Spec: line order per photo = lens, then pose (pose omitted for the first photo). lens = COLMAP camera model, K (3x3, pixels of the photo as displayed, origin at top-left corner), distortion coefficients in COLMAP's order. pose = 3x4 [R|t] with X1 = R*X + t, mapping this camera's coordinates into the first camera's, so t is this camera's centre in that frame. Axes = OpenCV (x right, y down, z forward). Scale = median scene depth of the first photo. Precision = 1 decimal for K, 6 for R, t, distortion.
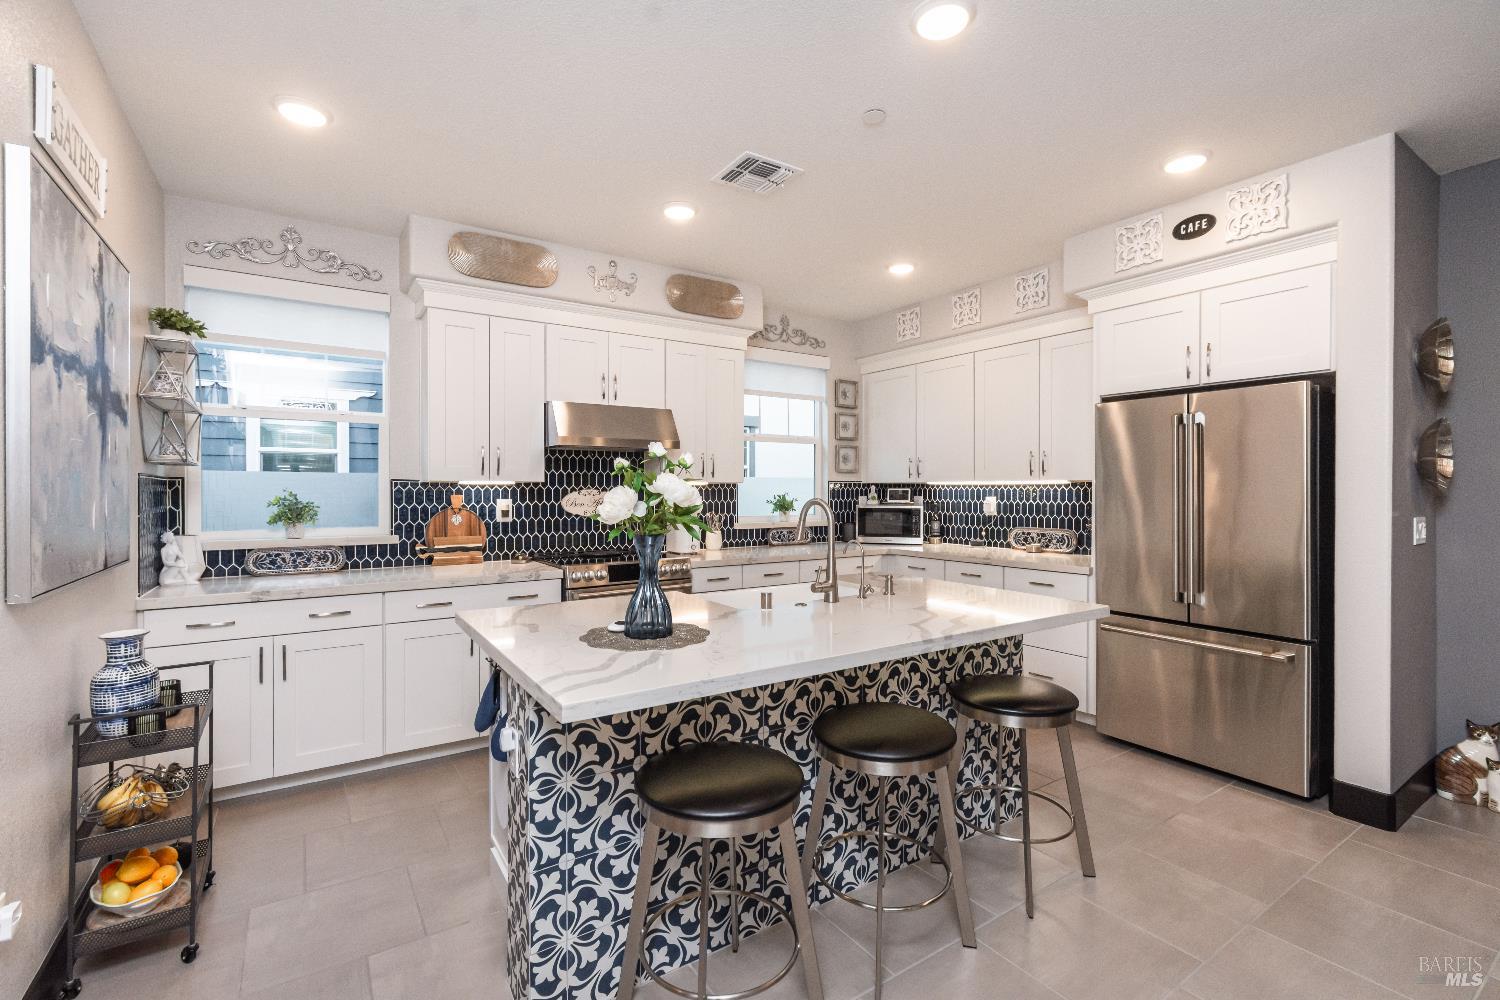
lens RADIAL K [[666.8, 0, 755.5], [0, 666.8, 496.2], [0, 0, 1]] dist [-0.001721, -0.000235]
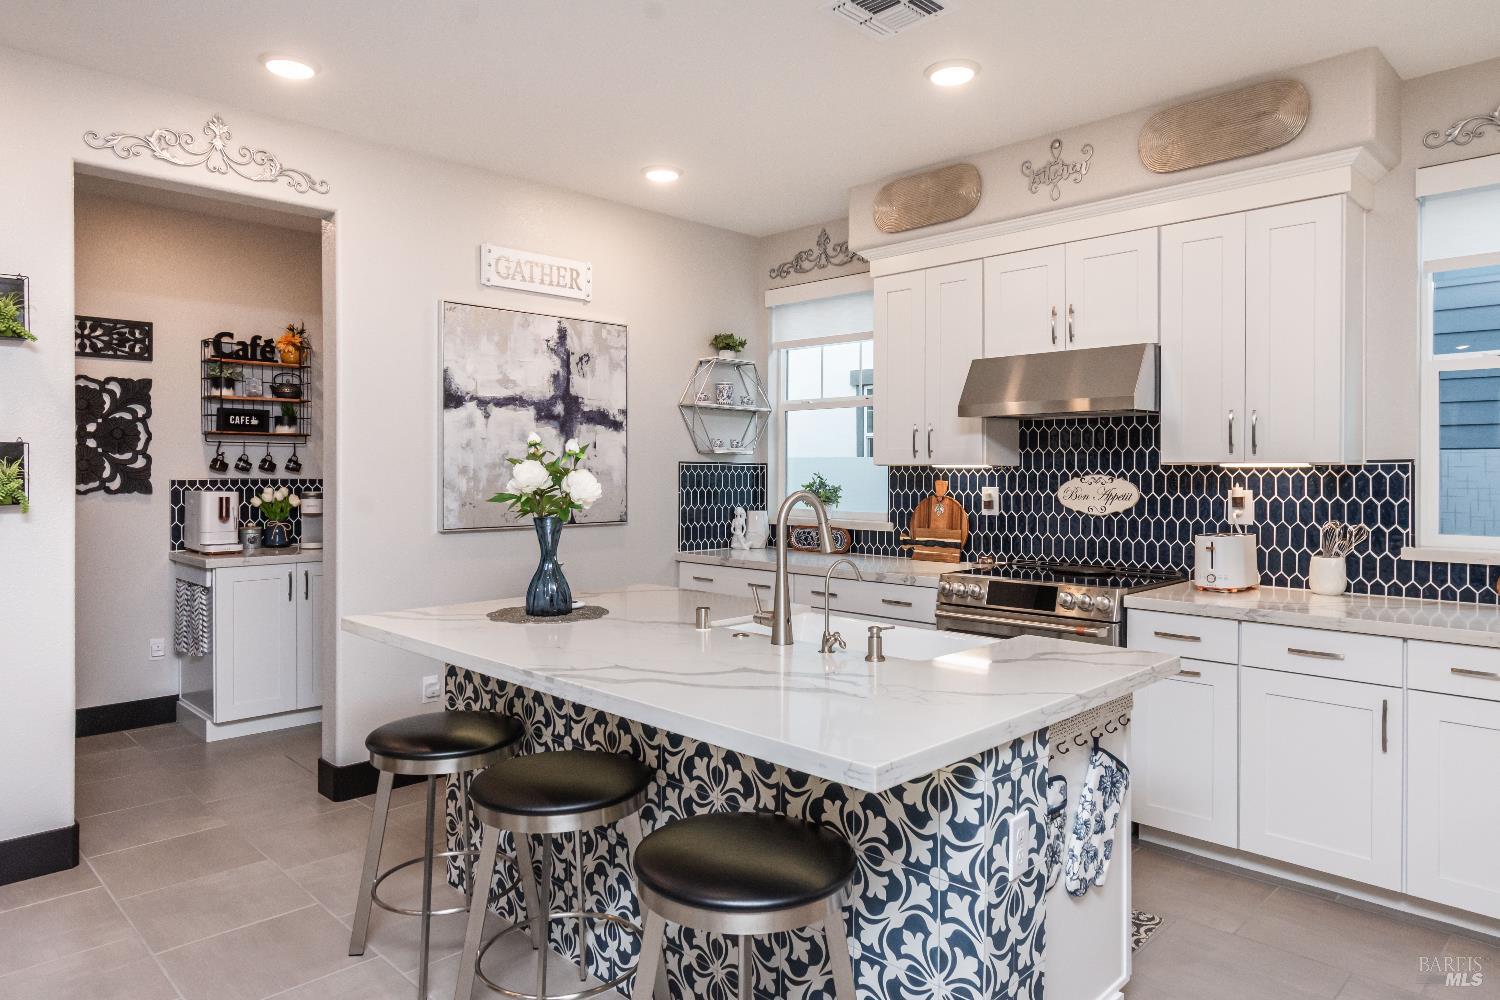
lens RADIAL K [[945.5, 0, 742.1], [0, 945.5, 486.3], [0, 0, 1]] dist [-0.004973, -0.000108]
pose [[0.173205, 0.015794, -0.984759, 0.640447], [-0.013211, 0.999819, 0.013712, -0.007128], [0.984797, 0.010635, 0.173382, 0.486963]]
